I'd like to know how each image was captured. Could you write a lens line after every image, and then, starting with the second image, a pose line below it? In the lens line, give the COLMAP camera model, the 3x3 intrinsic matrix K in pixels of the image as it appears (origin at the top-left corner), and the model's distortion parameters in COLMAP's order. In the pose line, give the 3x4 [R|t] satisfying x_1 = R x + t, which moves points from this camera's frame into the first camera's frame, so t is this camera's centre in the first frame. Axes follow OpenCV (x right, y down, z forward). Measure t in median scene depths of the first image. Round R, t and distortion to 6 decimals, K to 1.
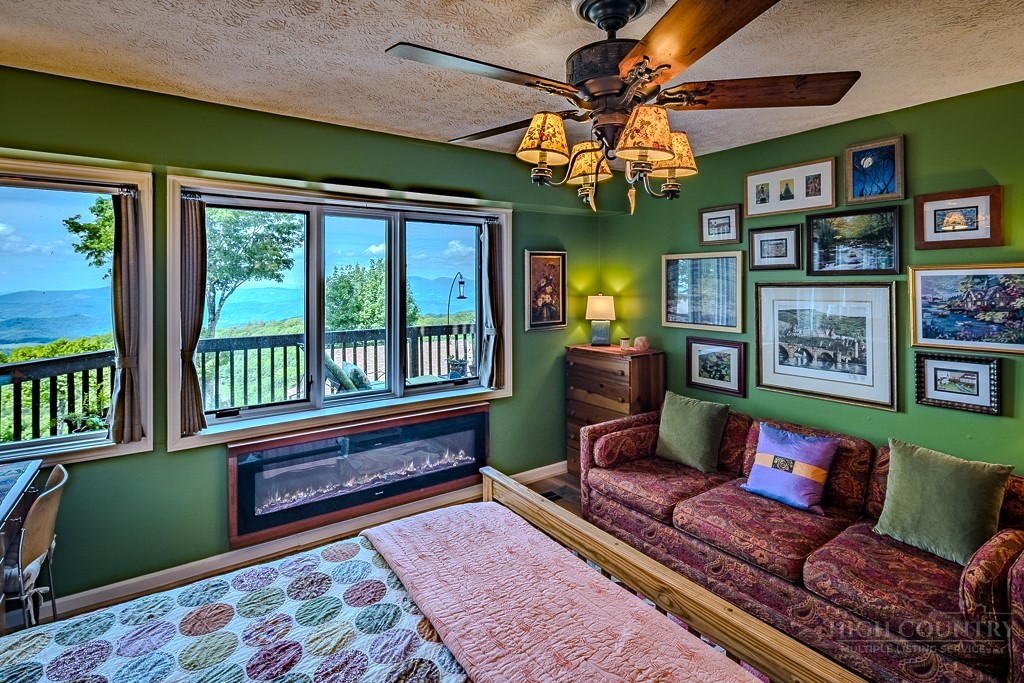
lens RADIAL K [[505.6, 0, 515.7], [0, 505.6, 282.8], [0, 0, 1]] dist [0.001190, -0.002604]
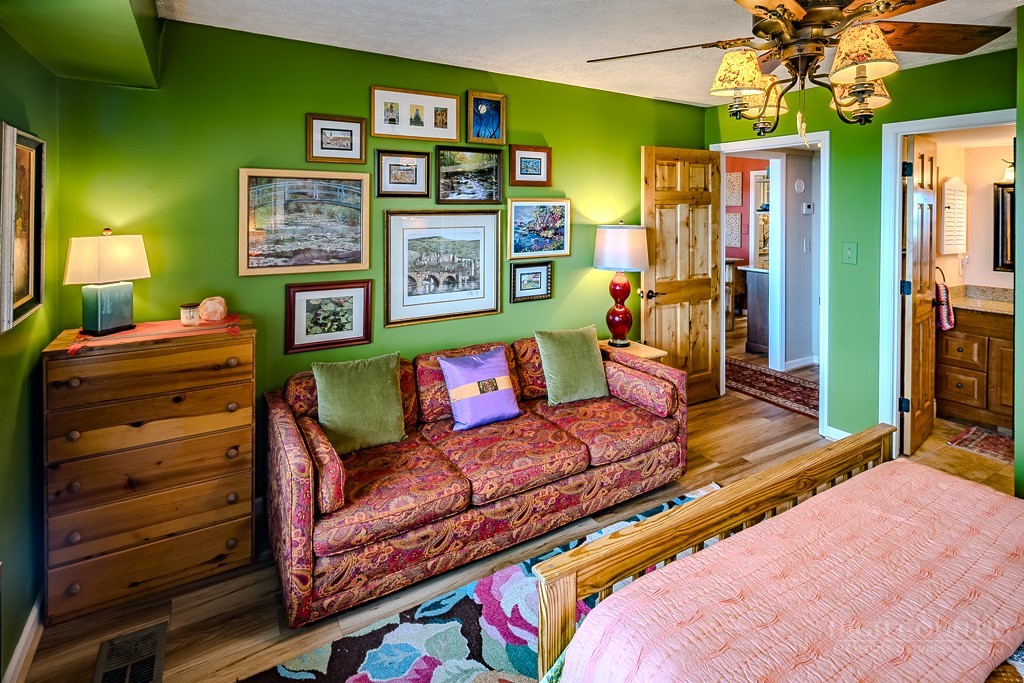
lens RADIAL K [[505.6, 0, 509.8], [0, 505.6, 214.3], [0, 0, 1]] dist [0.001190, -0.002604]
pose [[0.081540, -0.000542, 0.996670, -0.421908], [0.000732, 1.000000, 0.000484, 0.006494], [-0.996670, 0.000690, 0.081541, 0.739528]]
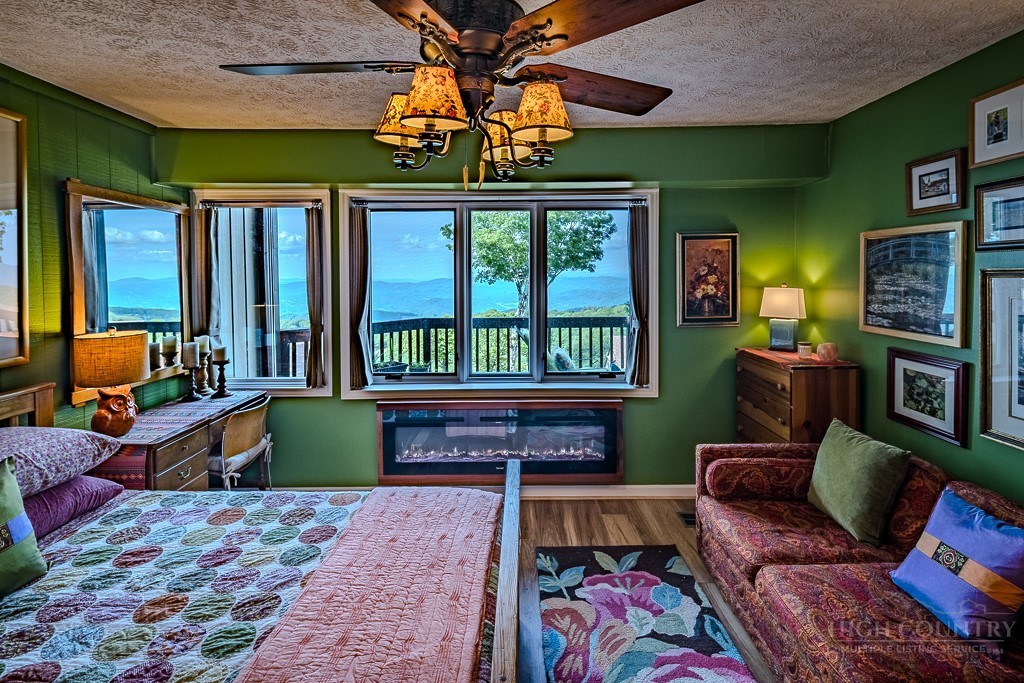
lens RADIAL K [[505.6, 0, 520.5], [0, 505.6, 284.2], [0, 0, 1]] dist [0.001190, -0.002604]
pose [[0.820265, 0.012337, -0.571851, 0.378854], [0.000754, 0.999743, 0.022649, 0.003017], [0.571984, -0.019009, 0.820045, 0.158982]]
